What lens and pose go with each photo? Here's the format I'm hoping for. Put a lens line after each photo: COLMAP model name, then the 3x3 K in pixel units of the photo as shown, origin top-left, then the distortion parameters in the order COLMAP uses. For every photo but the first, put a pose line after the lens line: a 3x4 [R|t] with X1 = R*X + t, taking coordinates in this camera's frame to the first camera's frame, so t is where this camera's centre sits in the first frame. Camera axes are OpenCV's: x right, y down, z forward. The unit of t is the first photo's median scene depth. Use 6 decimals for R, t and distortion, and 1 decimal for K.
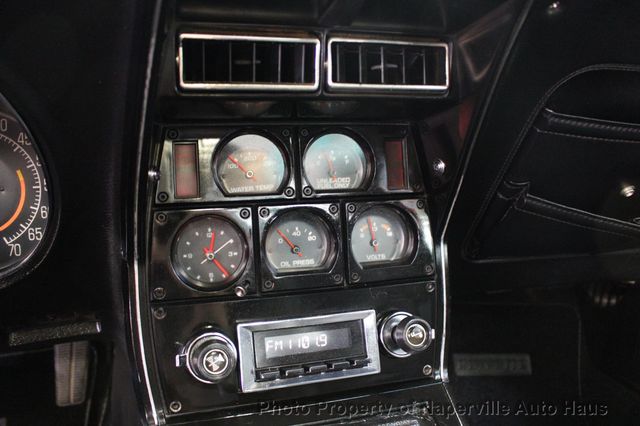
lens RADIAL K [[644.4, 0, 320.0], [0, 644.4, 213.0], [0, 0, 1]] dist [-0.005977, -0.001088]
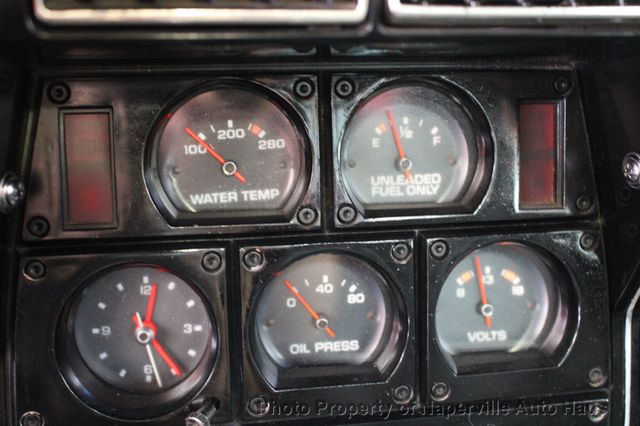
lens RADIAL K [[961.1, 0, 320.0], [0, 961.1, 213.0], [0, 0, 1]] dist [-0.000922, 0.088559]
pose [[0.994414, 0.044283, -0.095809, 0.027739], [-0.030716, 0.989857, 0.138708, -0.126280], [0.100979, -0.134990, 0.985688, 0.290390]]
